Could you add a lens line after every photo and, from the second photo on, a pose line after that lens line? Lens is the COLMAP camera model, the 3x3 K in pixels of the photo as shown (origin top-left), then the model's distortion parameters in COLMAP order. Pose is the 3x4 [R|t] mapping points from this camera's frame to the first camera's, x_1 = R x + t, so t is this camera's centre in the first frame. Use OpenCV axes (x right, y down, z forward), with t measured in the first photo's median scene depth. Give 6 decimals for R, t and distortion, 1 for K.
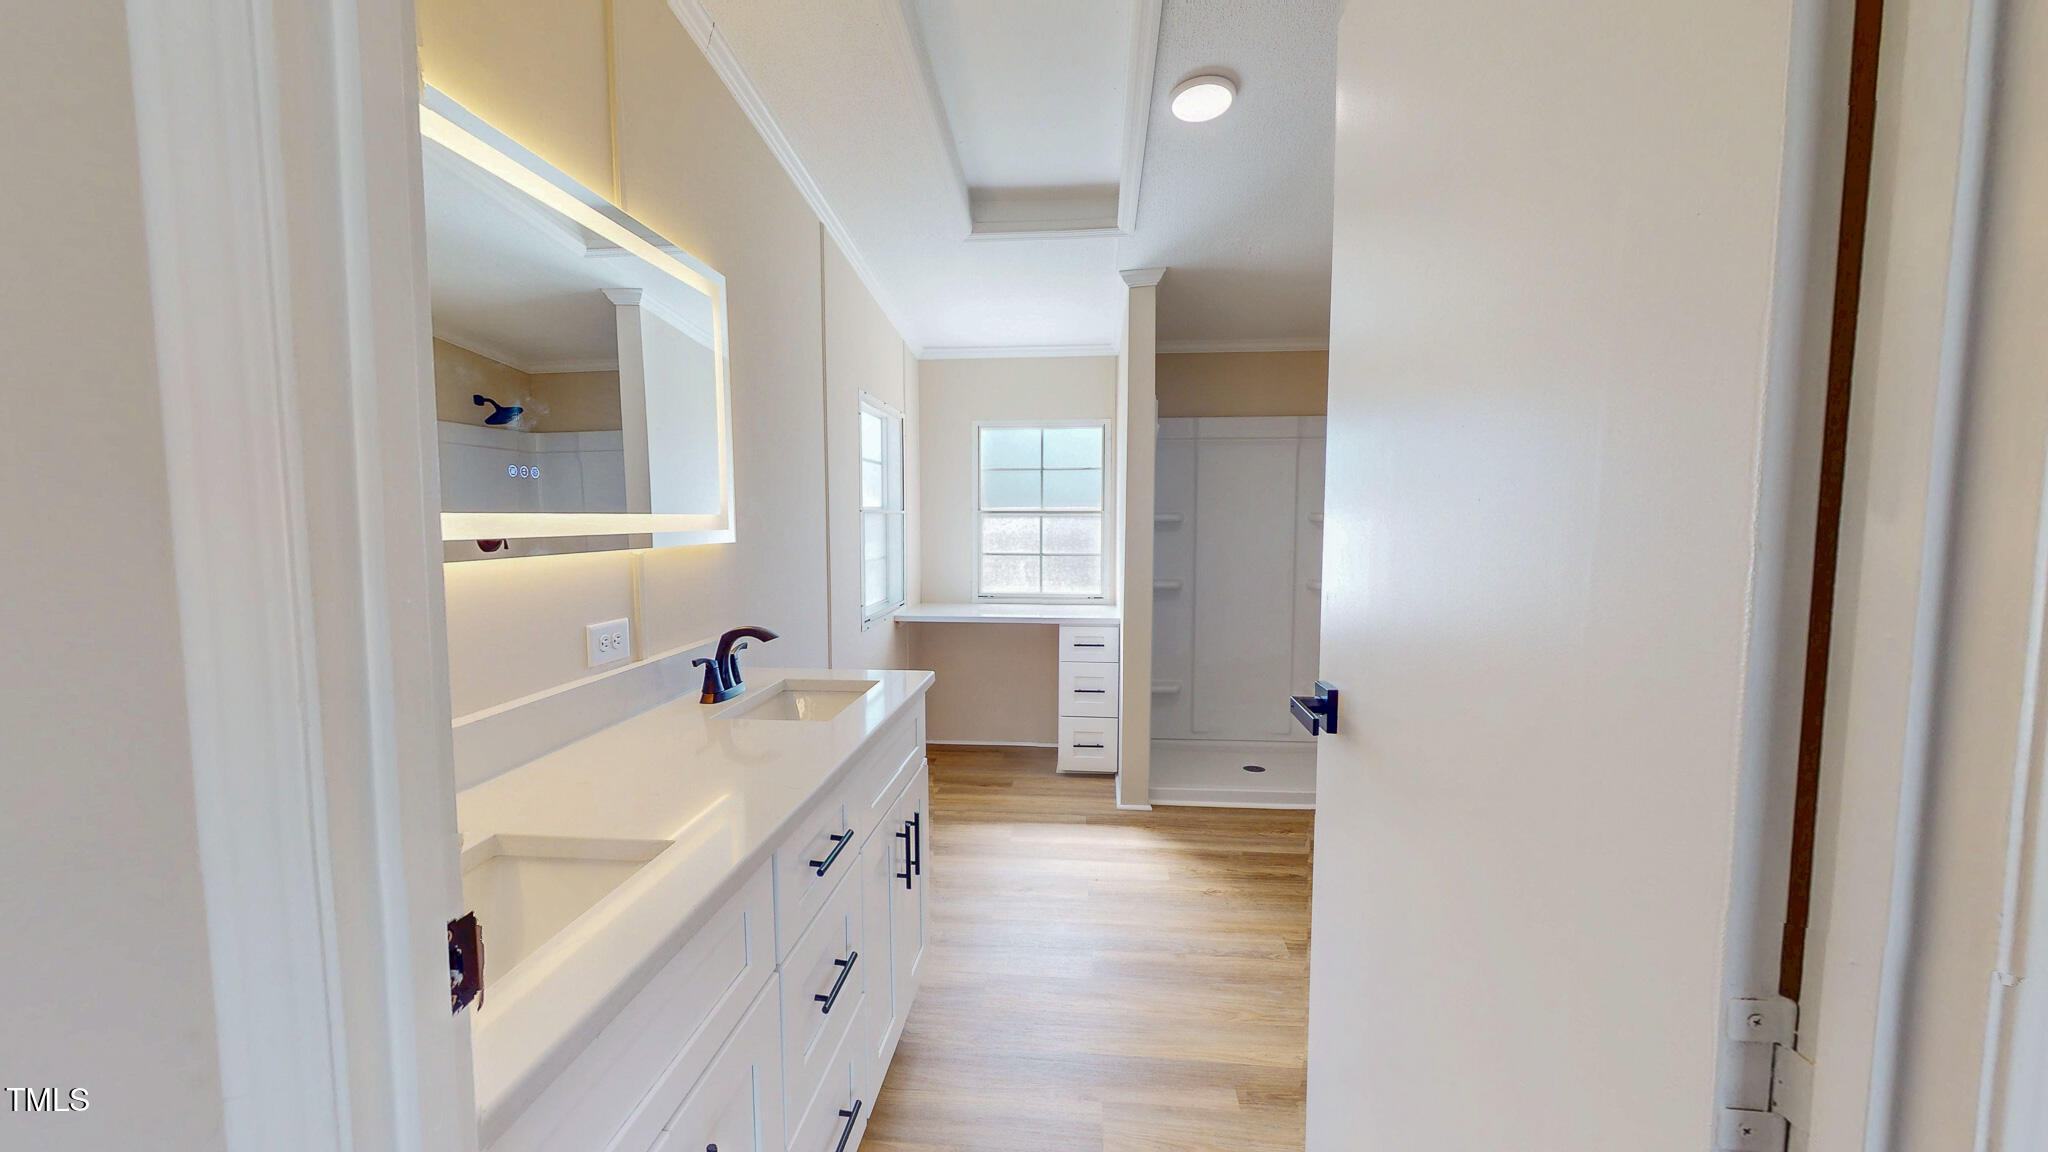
lens RADIAL K [[749.7, 0, 1023.8], [0, 749.7, 580.0], [0, 0, 1]] dist [-0.000157, 0.000021]
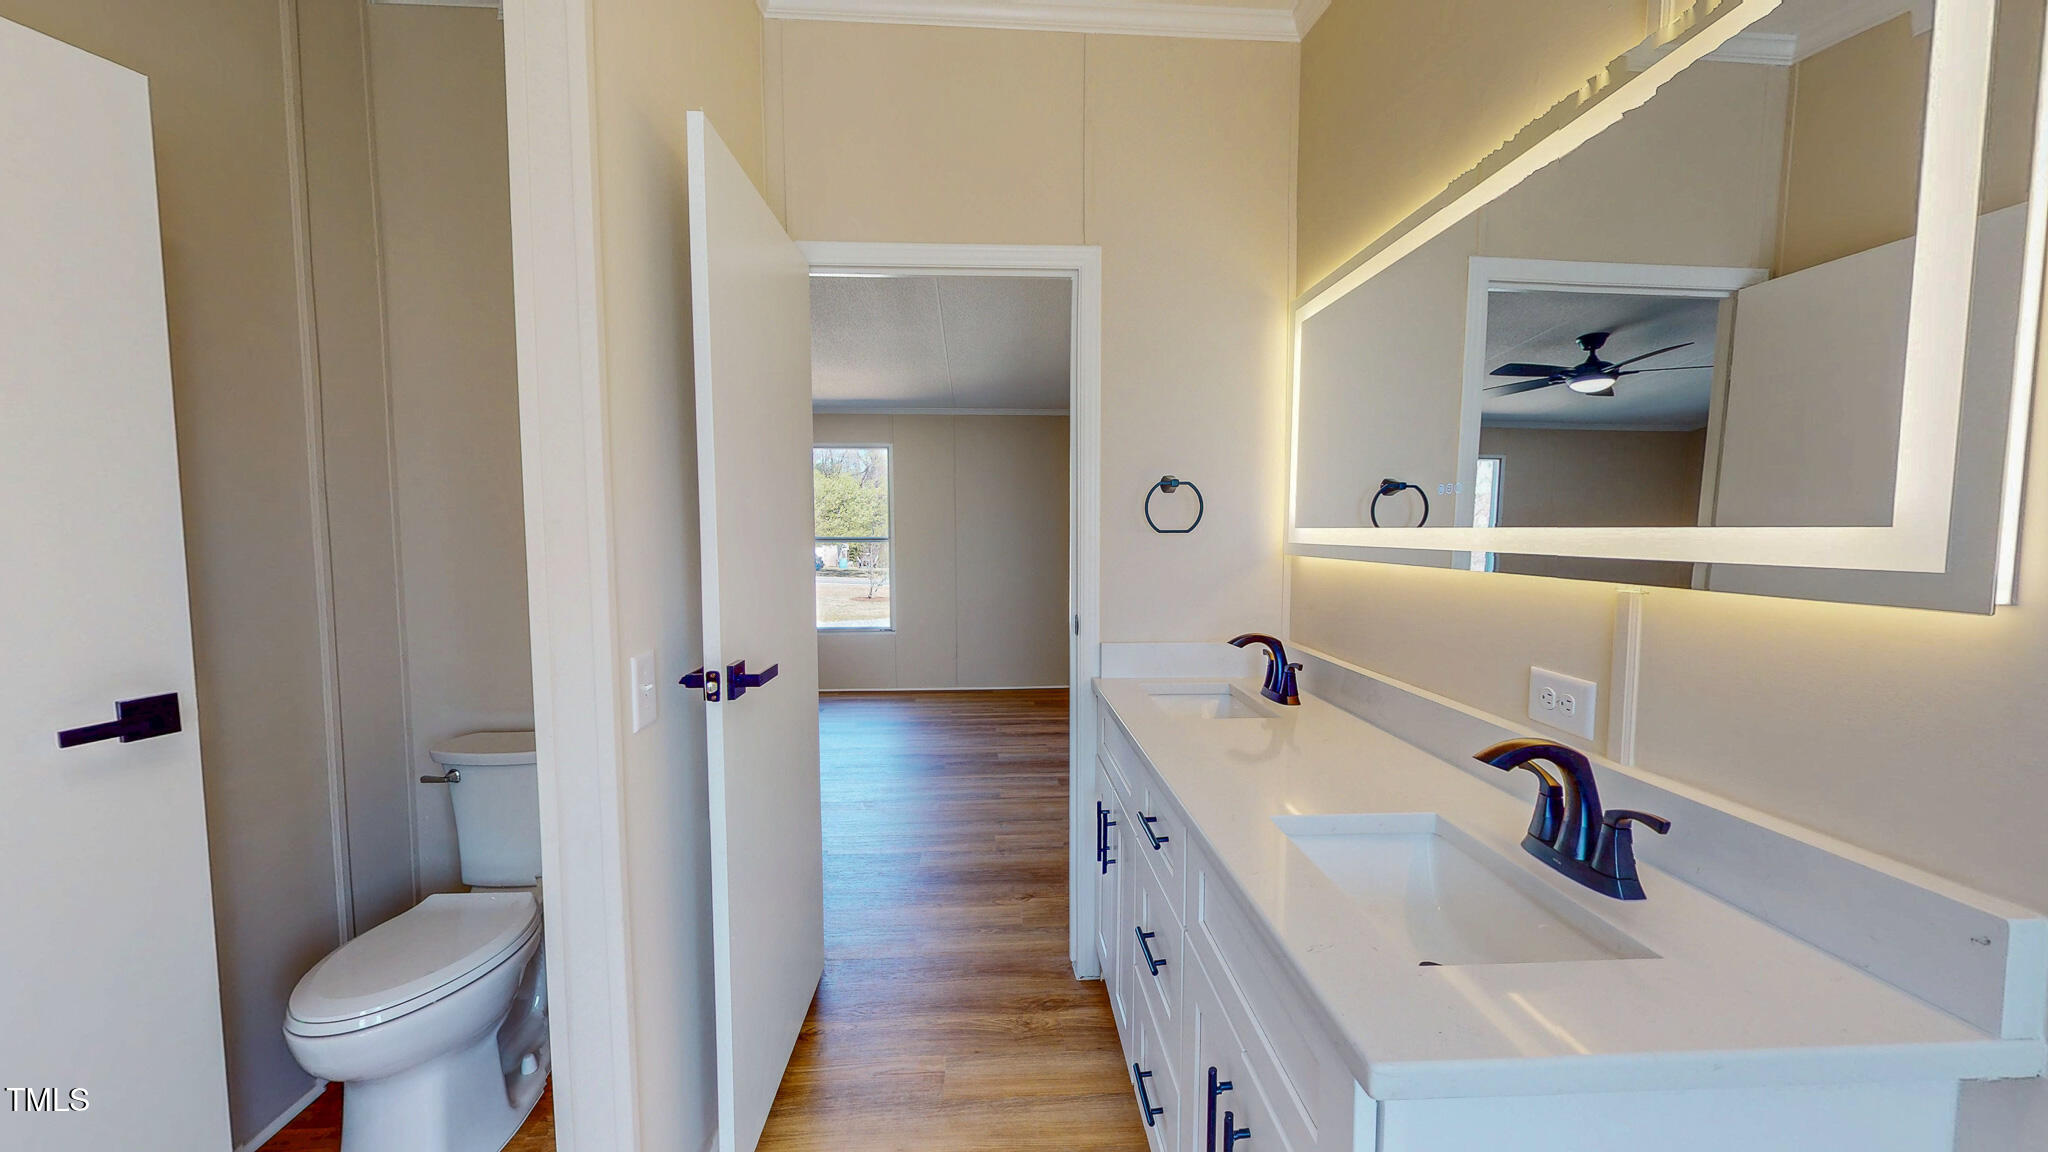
lens RADIAL K [[749.7, 0, 1023.8], [0, 749.7, 580.0], [0, 0, 1]] dist [-0.000157, 0.000021]
pose [[-0.989506, 0.004575, -0.144422, 0.076433], [-0.017057, 0.988812, 0.148191, -0.137464], [0.143484, 0.149099, -0.978357, 1.647139]]
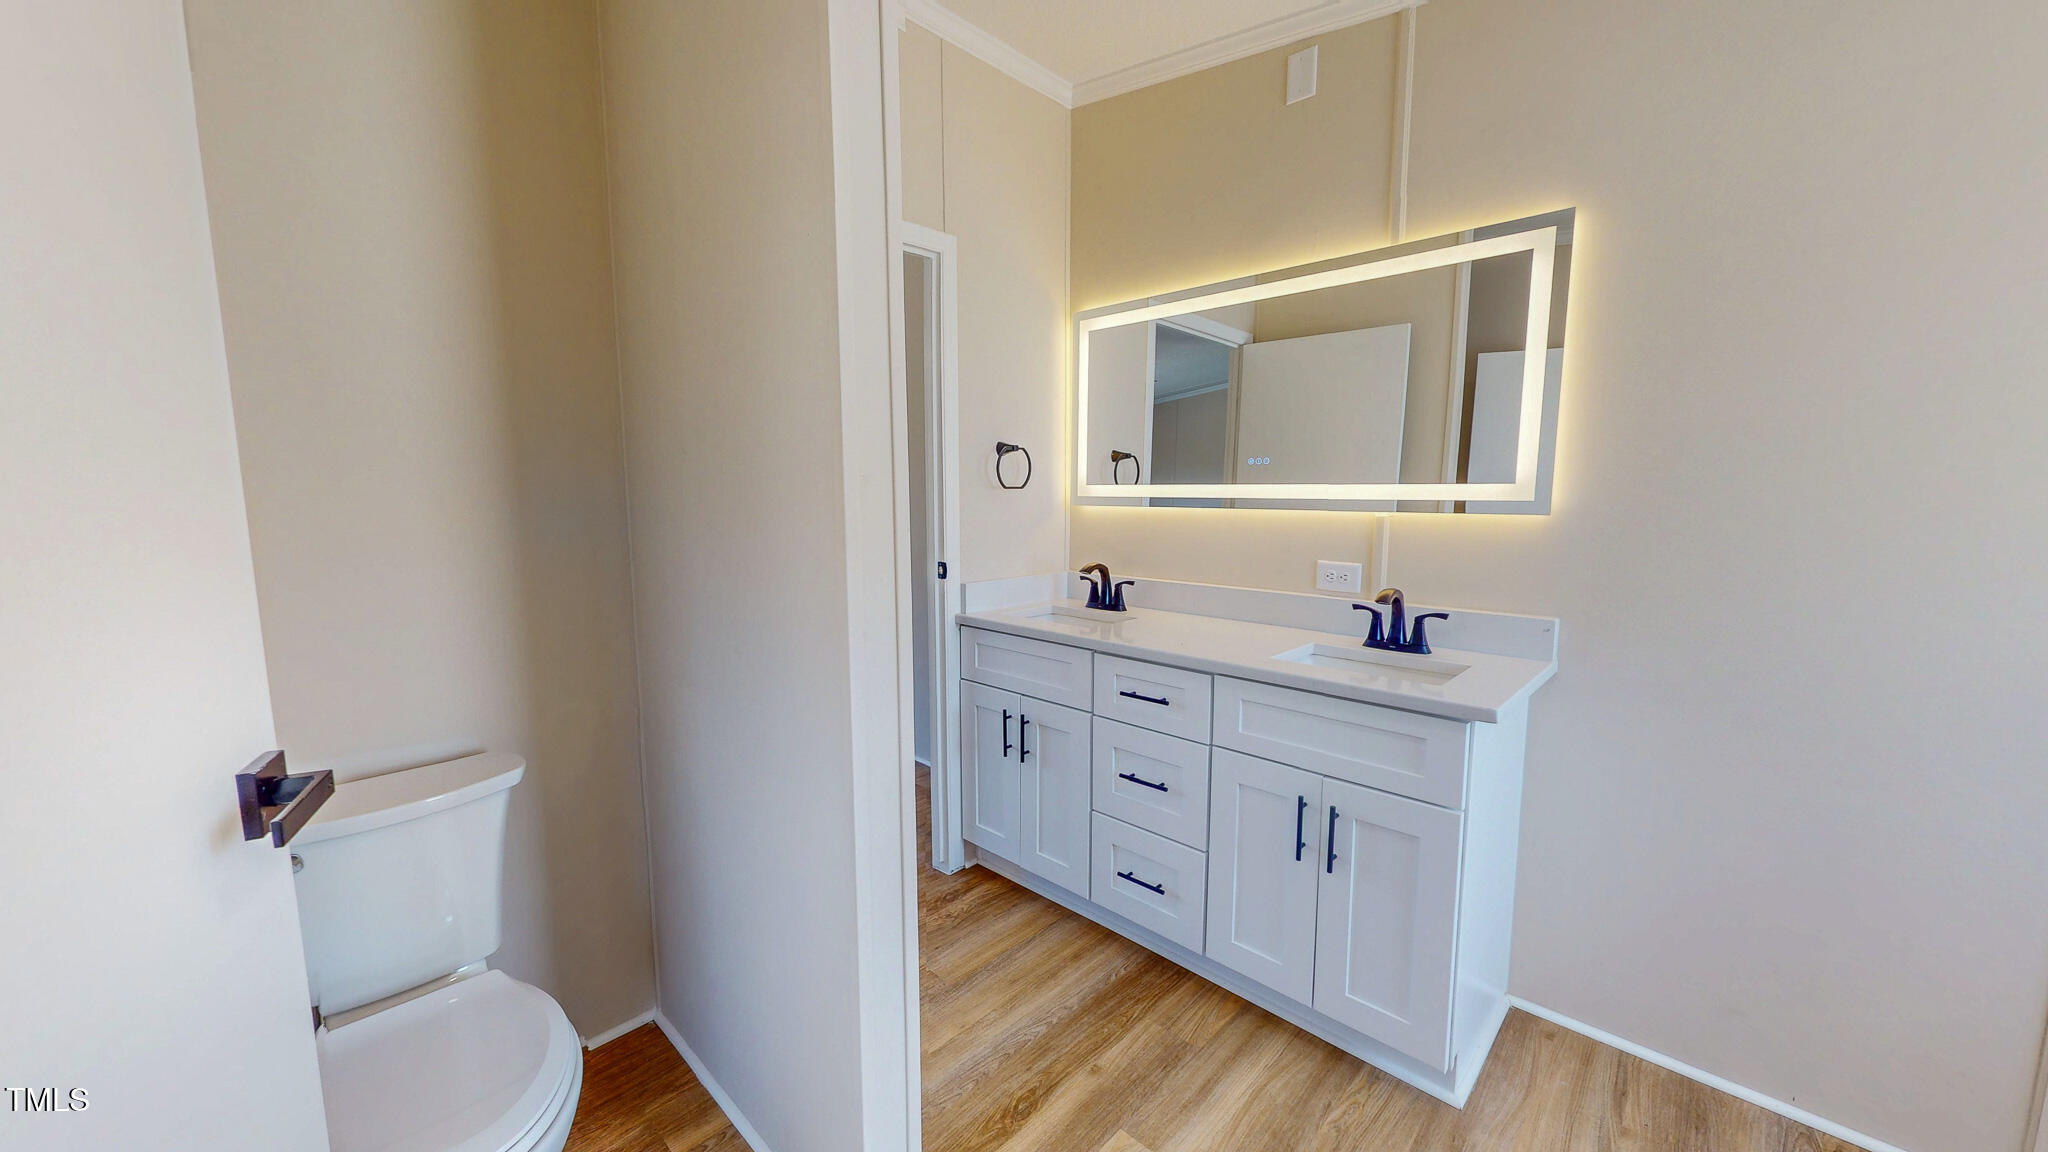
lens RADIAL K [[749.7, 0, 1023.8], [0, 749.7, 580.0], [0, 0, 1]] dist [-0.000157, 0.000021]
pose [[-0.627764, 0.090309, -0.773147, 0.908506], [-0.066713, 0.983351, 0.169030, -0.109488], [0.775539, 0.157690, -0.611288, 1.416617]]
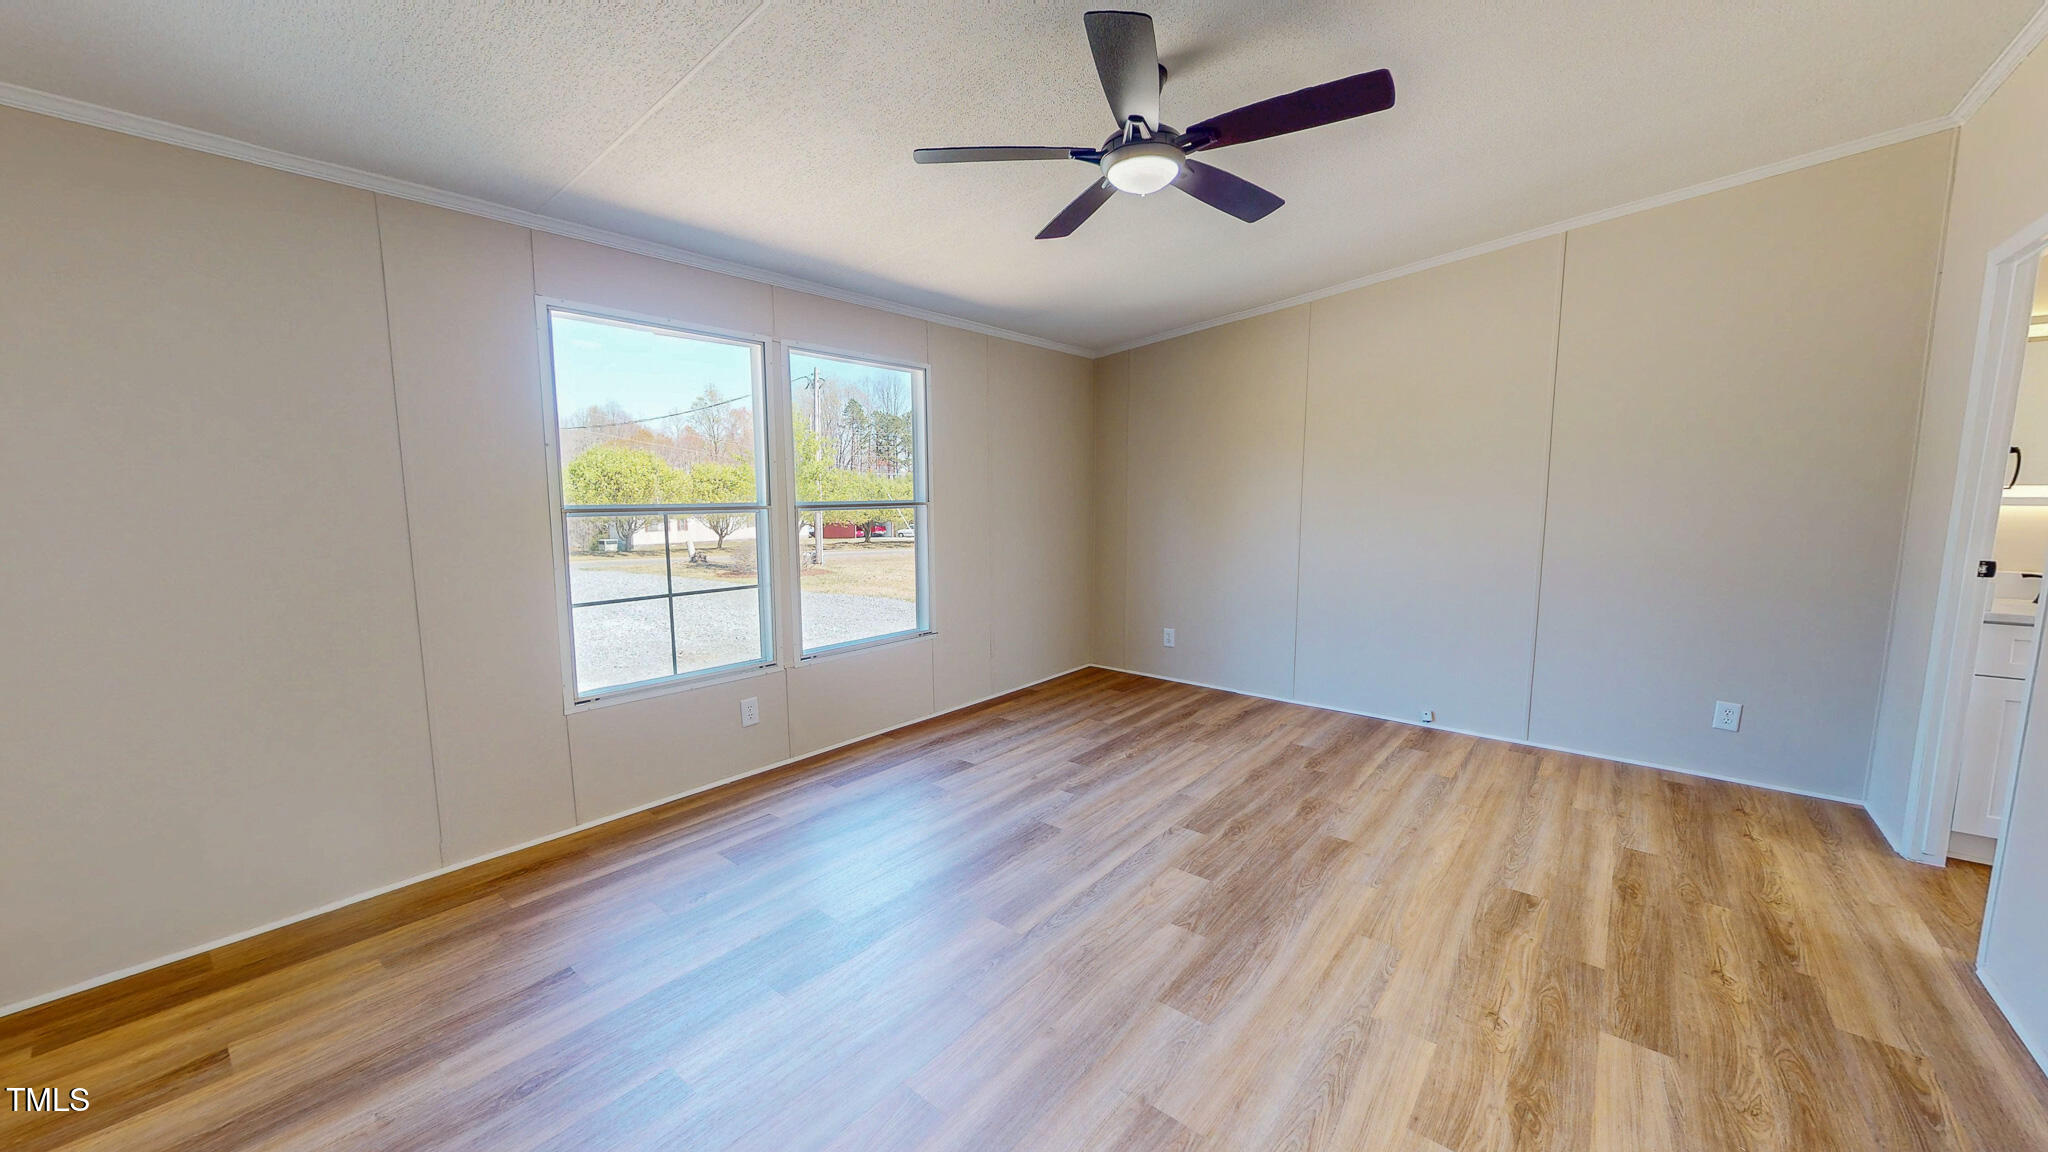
lens RADIAL K [[749.7, 0, 1023.8], [0, 749.7, 580.0], [0, 0, 1]] dist [-0.000157, 0.000021]
pose [[-0.563758, 0.103511, -0.819428, 2.337981], [-0.065134, 0.983454, 0.169042, 0.035717], [0.823368, 0.148671, -0.547688, -0.566193]]
